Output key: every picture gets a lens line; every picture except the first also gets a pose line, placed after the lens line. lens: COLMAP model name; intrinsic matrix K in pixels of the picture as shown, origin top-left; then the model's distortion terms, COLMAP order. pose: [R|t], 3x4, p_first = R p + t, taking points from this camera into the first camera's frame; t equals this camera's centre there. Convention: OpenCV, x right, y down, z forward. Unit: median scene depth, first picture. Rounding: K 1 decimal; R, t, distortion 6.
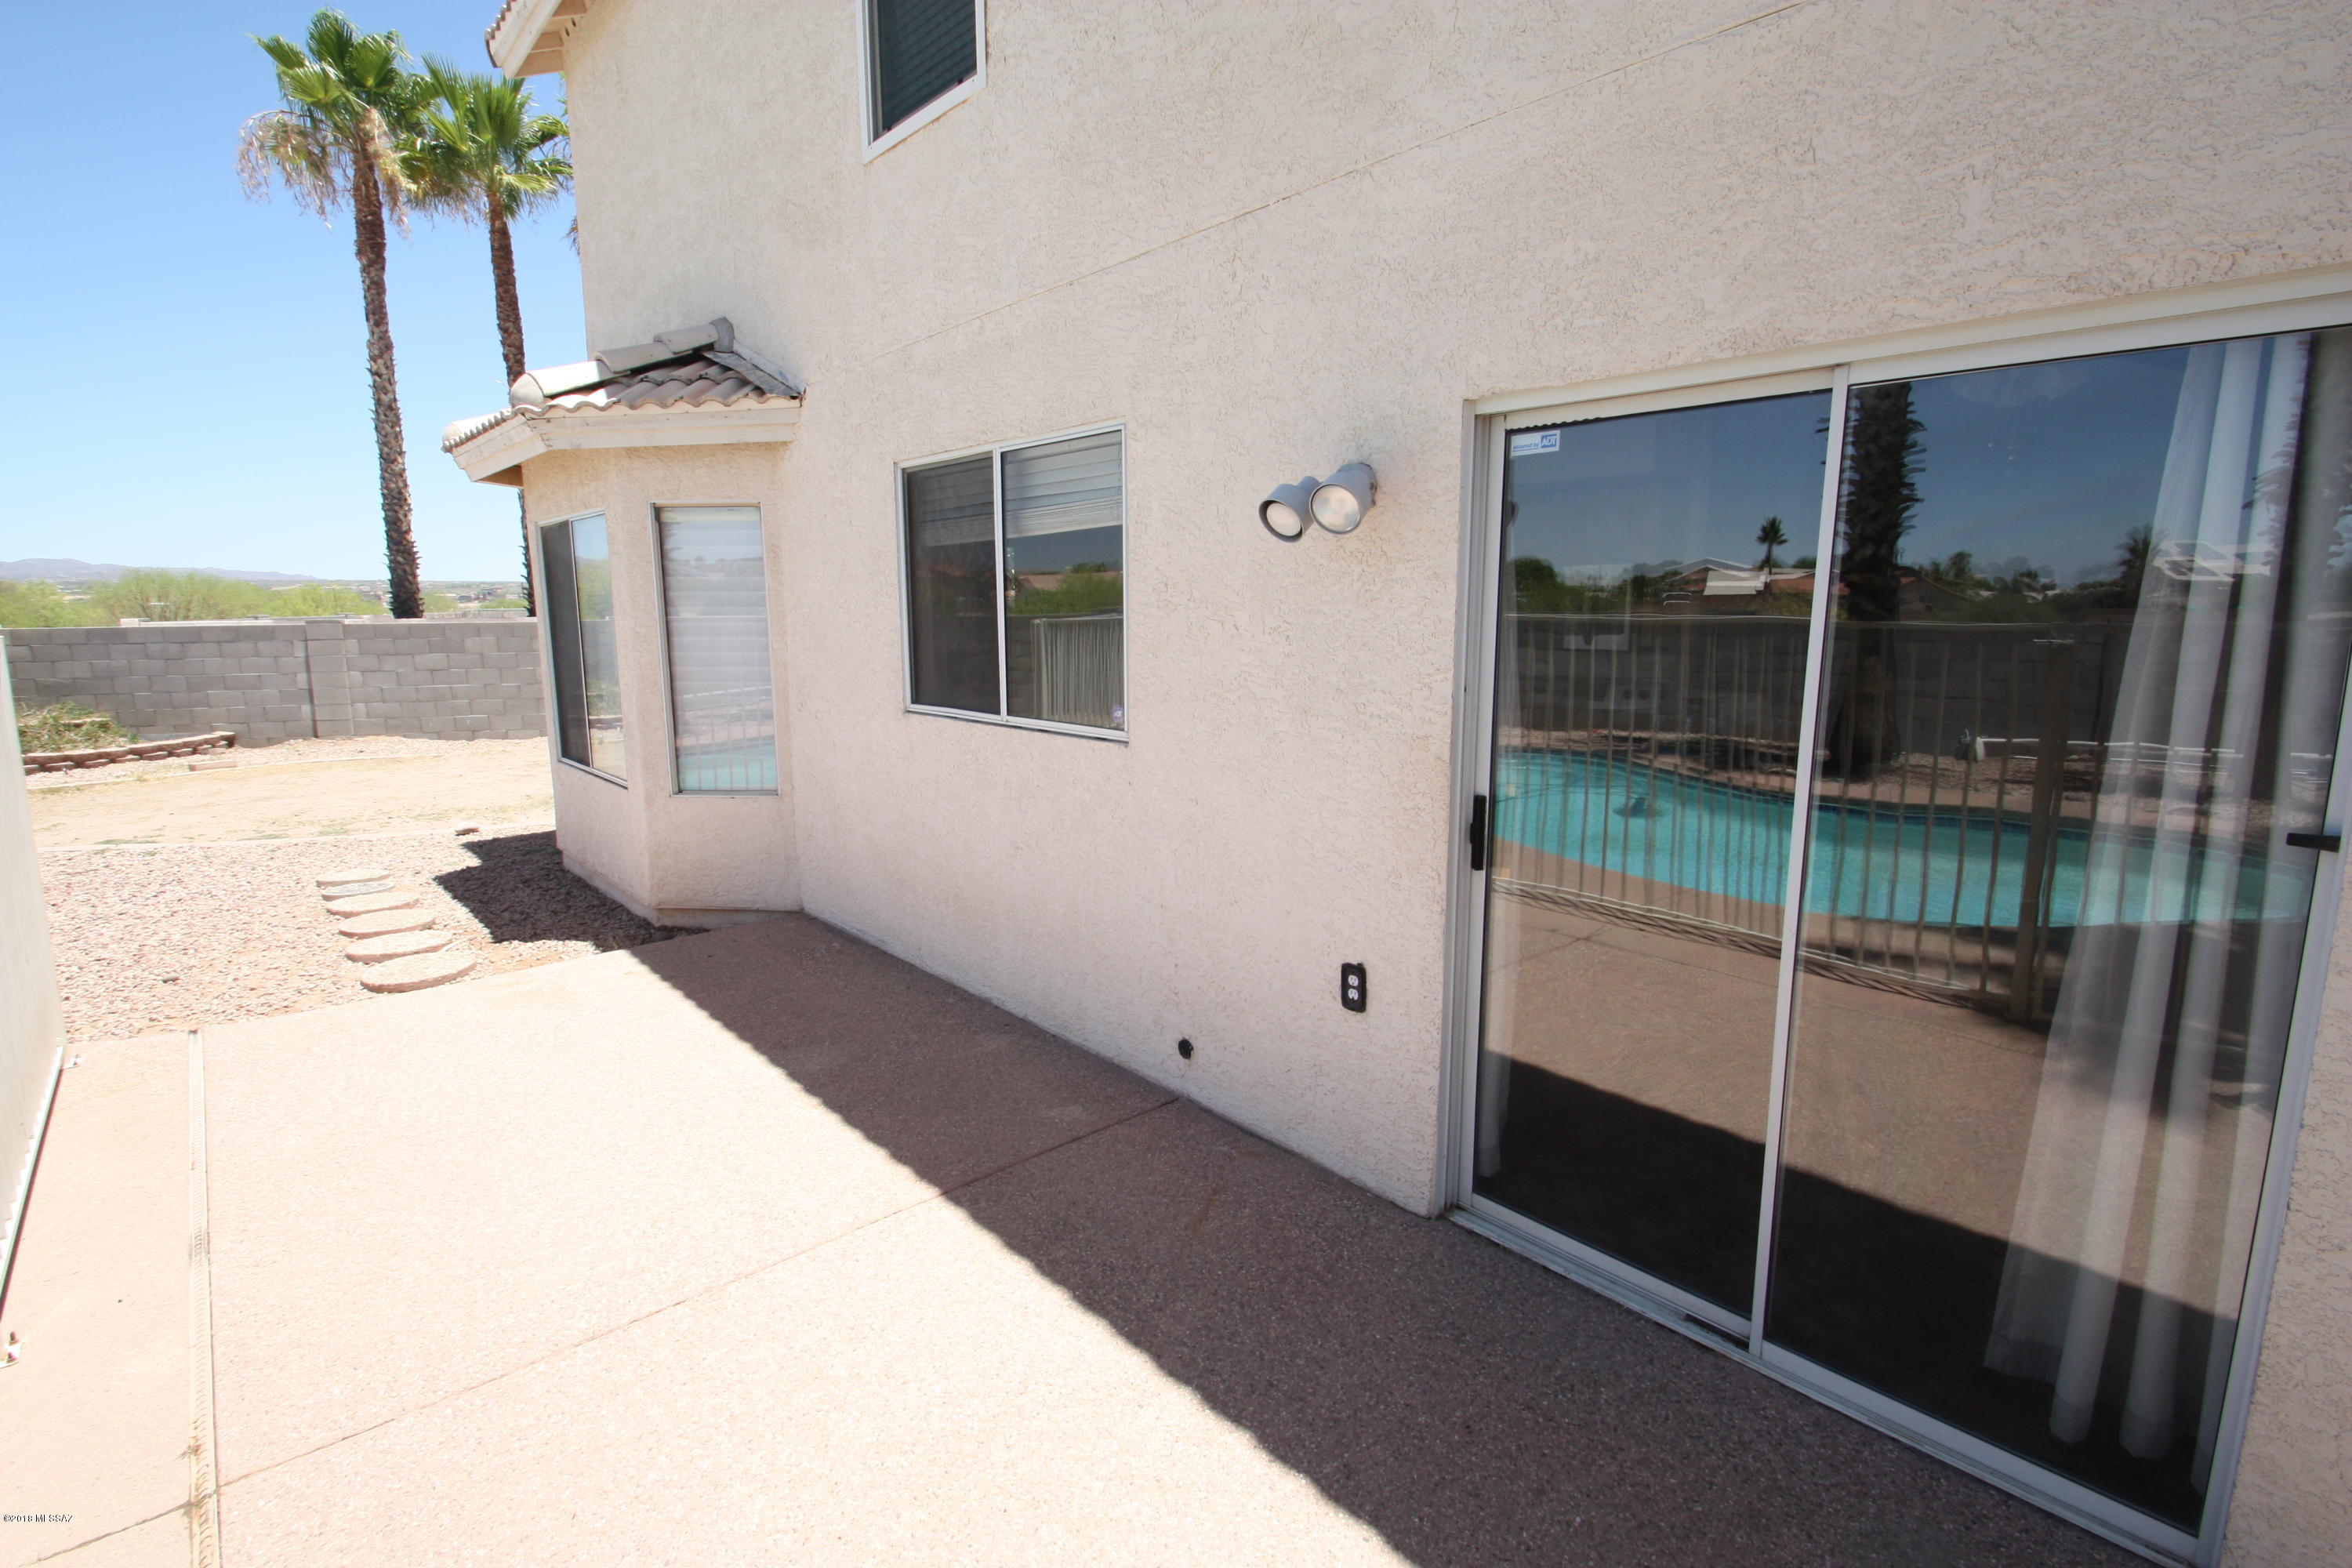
lens RADIAL K [[1102.8, 0, 1169.0], [0, 1102.8, 766.1], [0, 0, 1]] dist [0.014316, -0.017181]
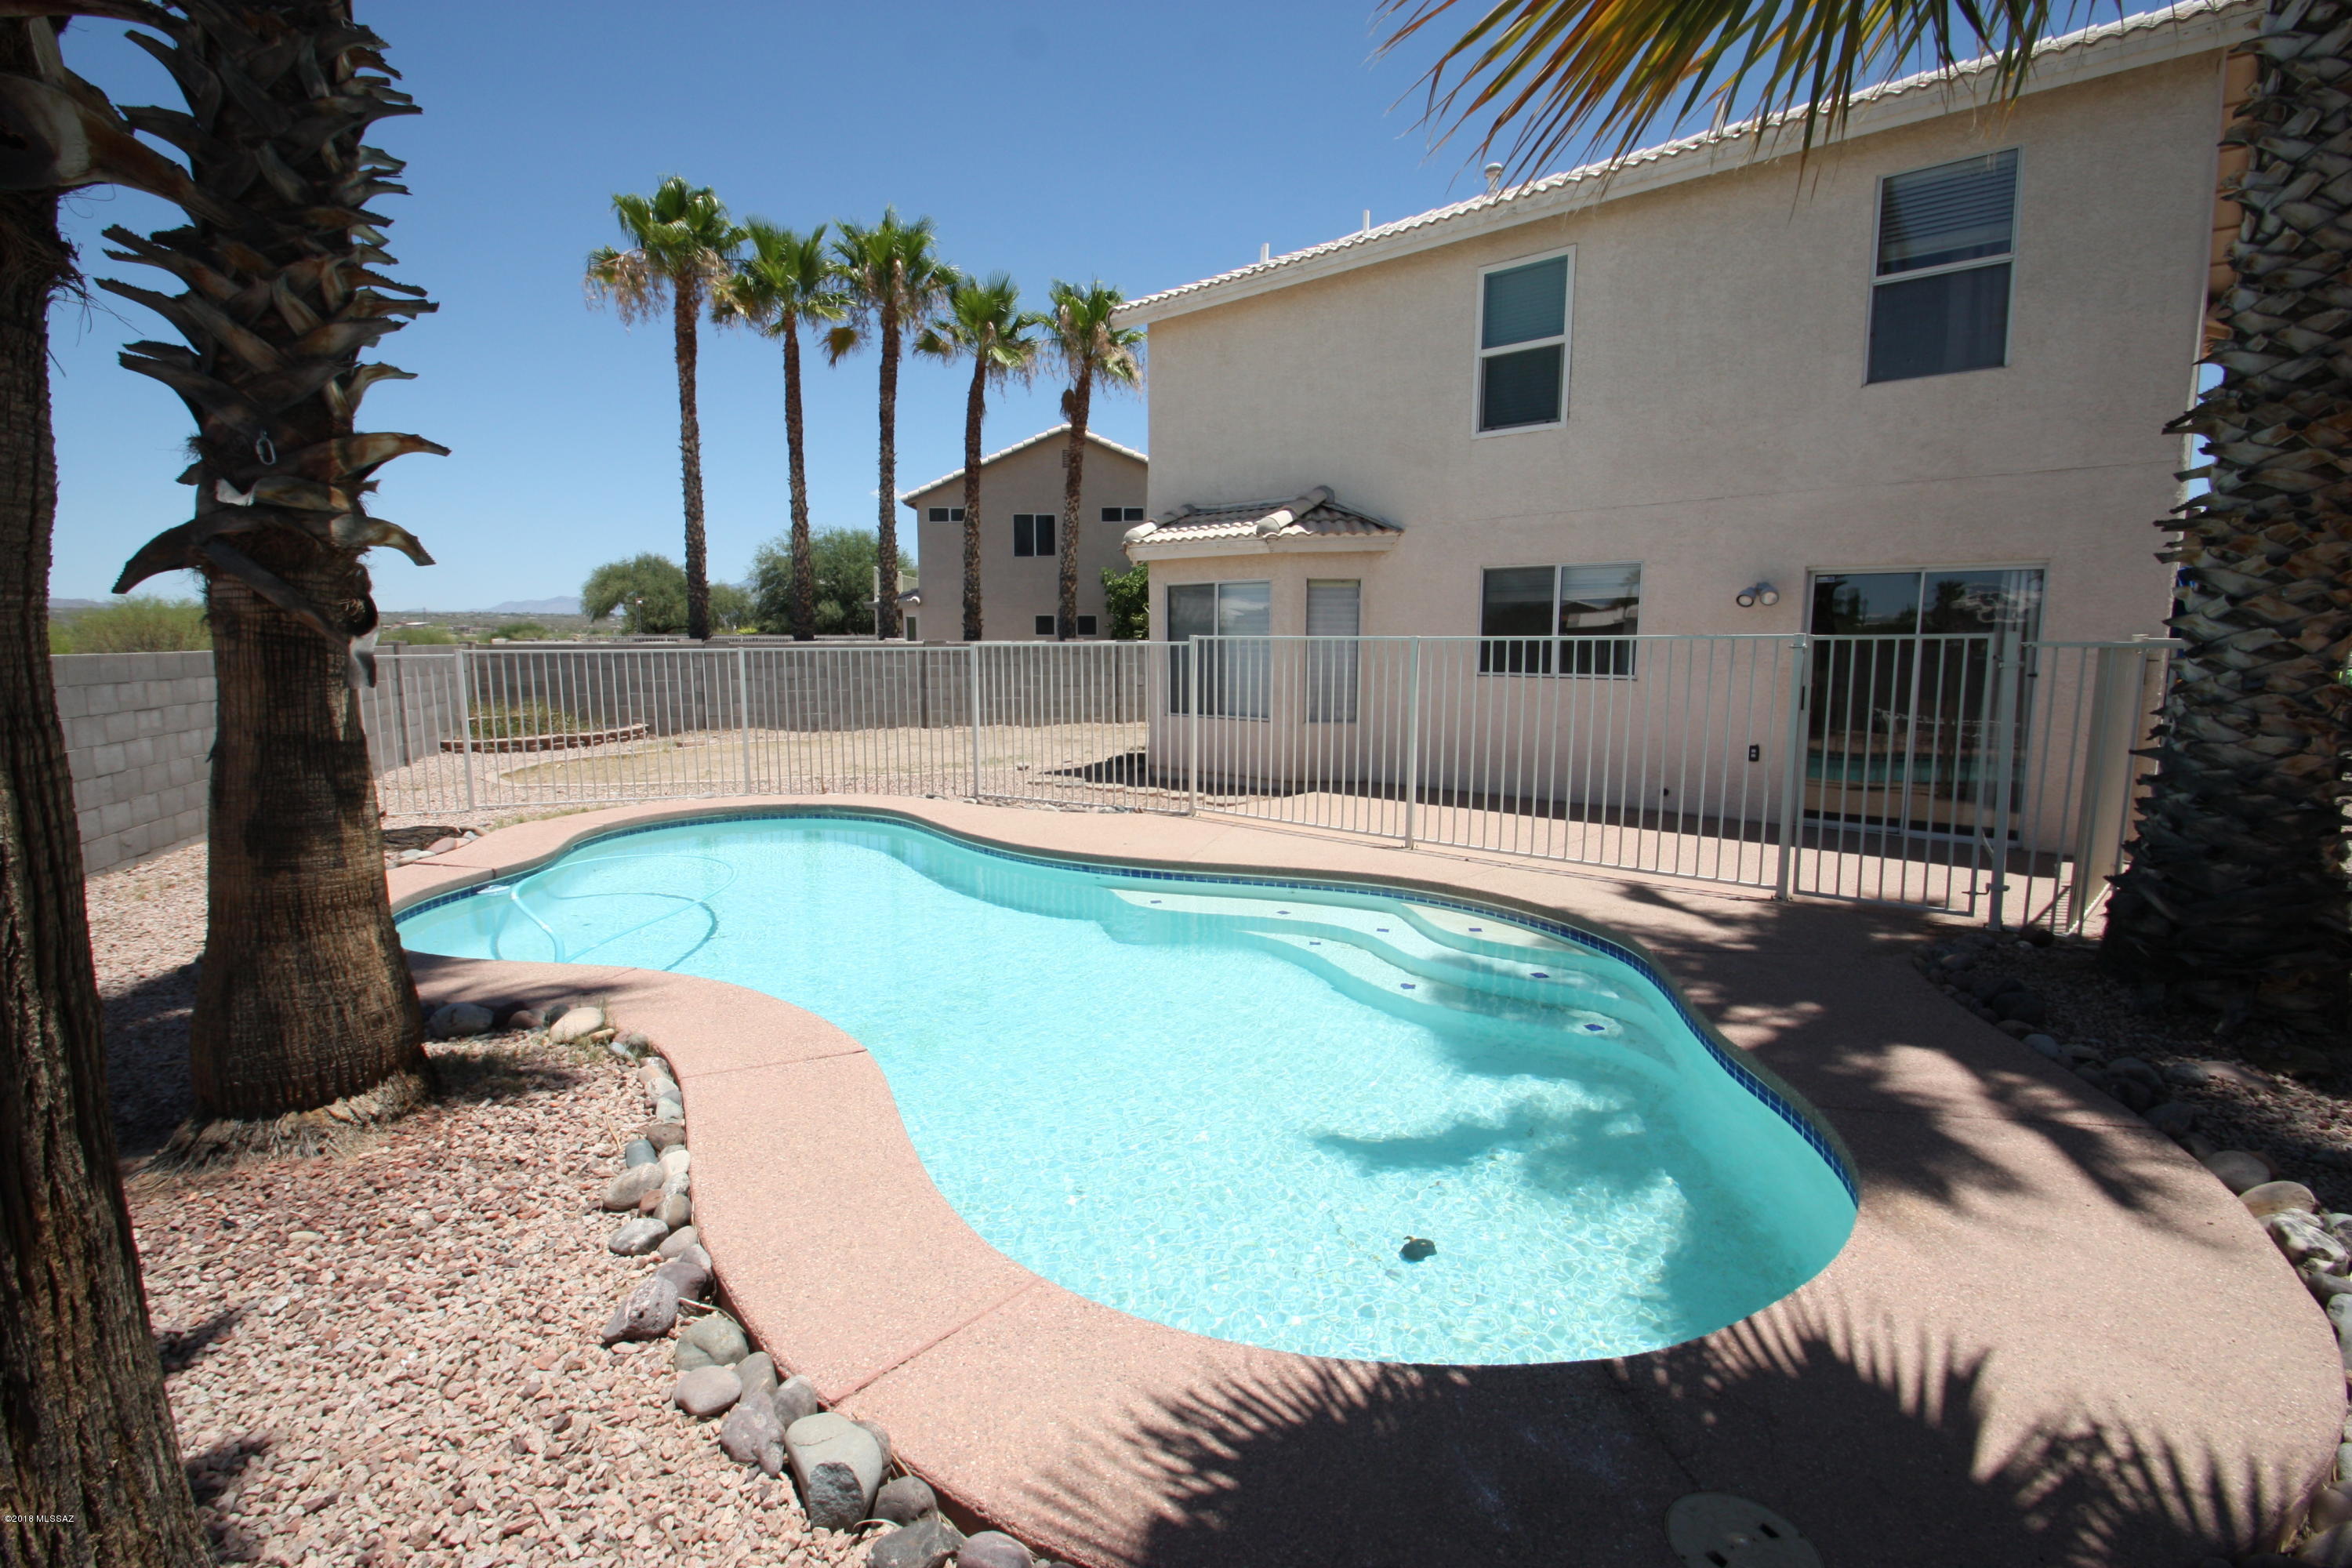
lens RADIAL K [[1089.2, 0, 1166.0], [0, 1089.2, 772.8], [0, 0, 1]] dist [0.015555, -0.025484]
pose [[0.994863, -0.004482, 0.101136, -1.091453], [0.006910, 0.999696, -0.023665, 0.196224], [-0.100999, 0.024243, 0.994591, -1.137767]]
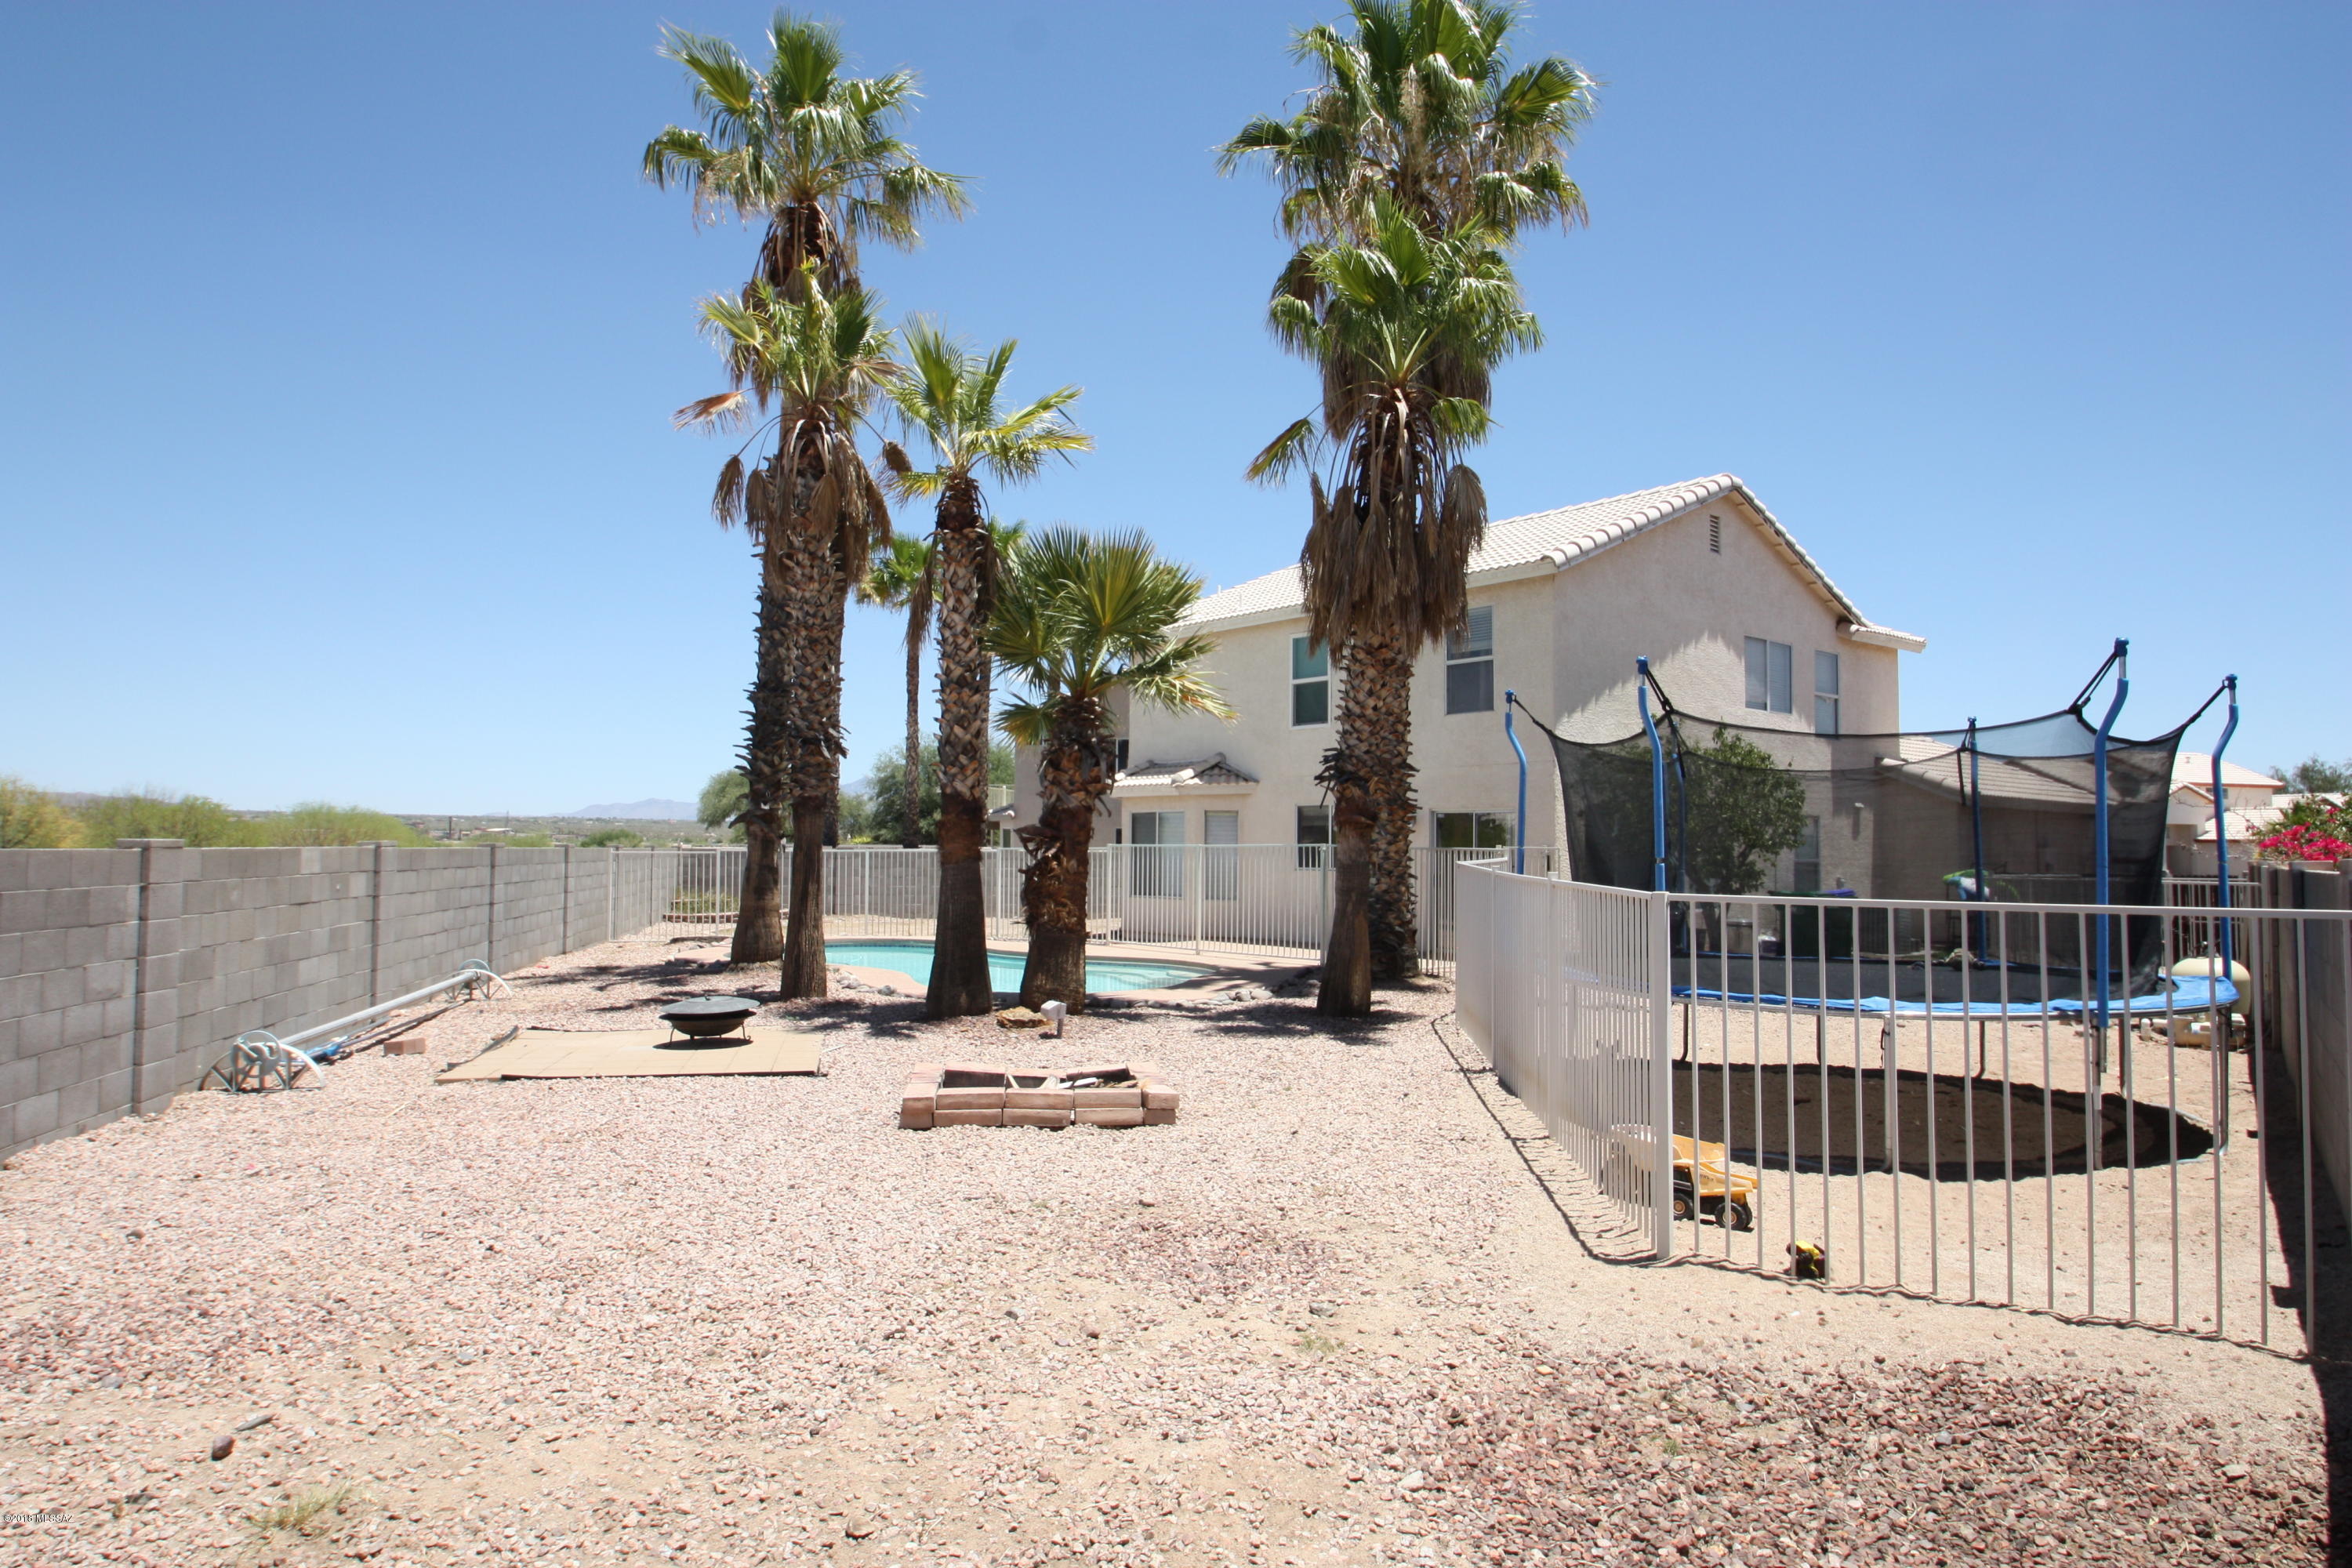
lens RADIAL K [[1419.9, 0, 1176.0], [0, 1419.9, 784.0], [0, 0, 1]] dist [0.000453, 0.000044]
pose [[0.999009, 0.013876, -0.042287, -0.438578], [-0.021778, 0.981042, -0.192568, 0.594088], [0.038814, 0.193298, 0.980372, -3.735016]]
